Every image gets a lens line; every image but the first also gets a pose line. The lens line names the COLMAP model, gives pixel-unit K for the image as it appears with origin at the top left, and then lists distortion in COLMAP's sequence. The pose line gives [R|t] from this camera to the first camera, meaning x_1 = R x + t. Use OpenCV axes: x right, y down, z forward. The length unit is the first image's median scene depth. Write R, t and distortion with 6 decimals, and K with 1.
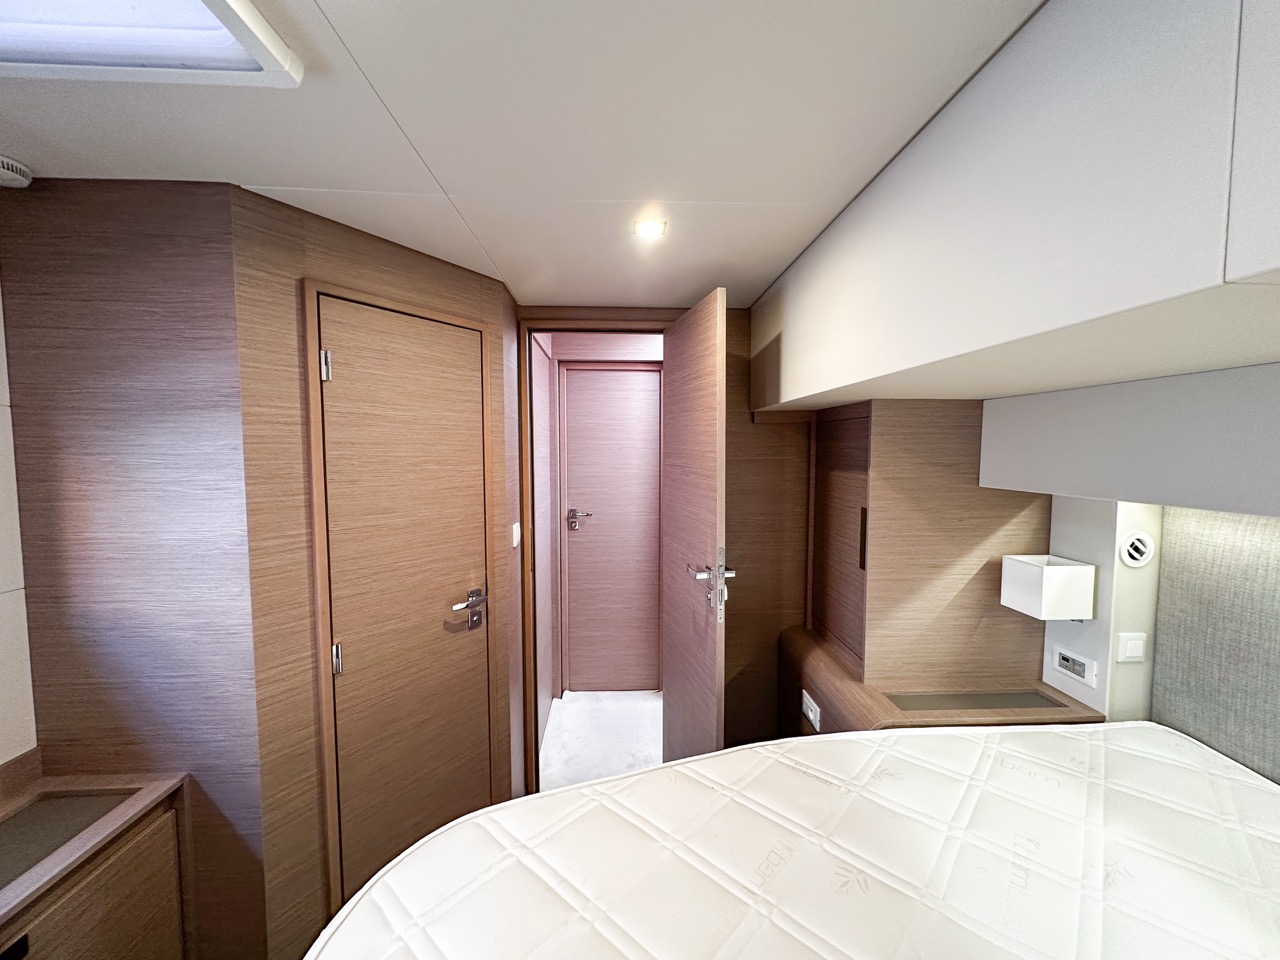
lens RADIAL K [[512.4, 0, 640.5], [0, 512.4, 480.3], [0, 0, 1]] dist [-0.003558, 0.001086]
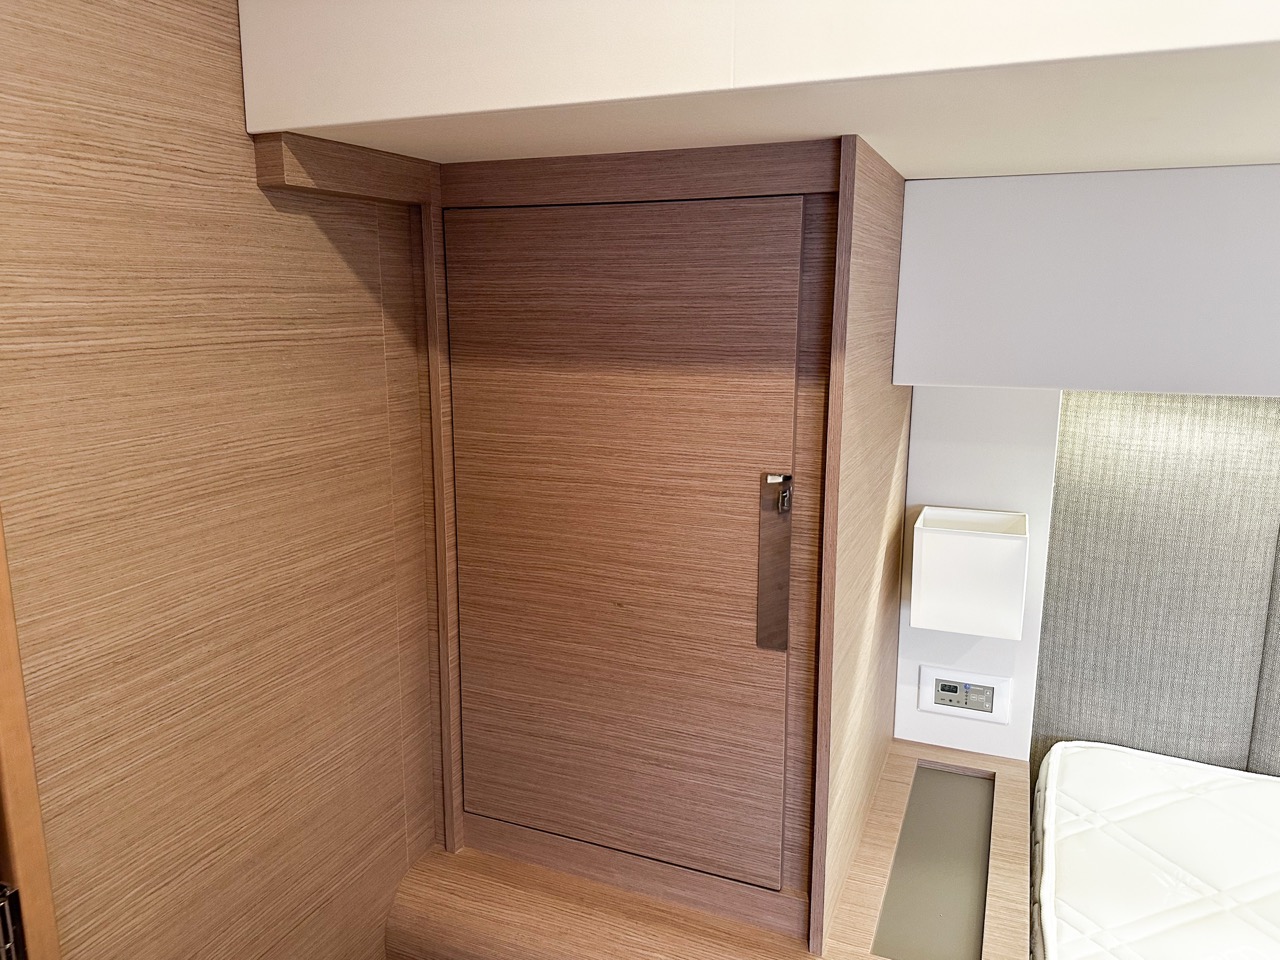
lens RADIAL K [[923.9, 0, 638.7], [0, 923.9, 468.8], [0, 0, 1]] dist [0.000637, -0.002576]
pose [[0.417870, -0.164386, 0.893511, -0.158607], [0.052234, 0.986214, 0.157012, -0.056554], [-0.907004, -0.018939, 0.420696, 0.938517]]
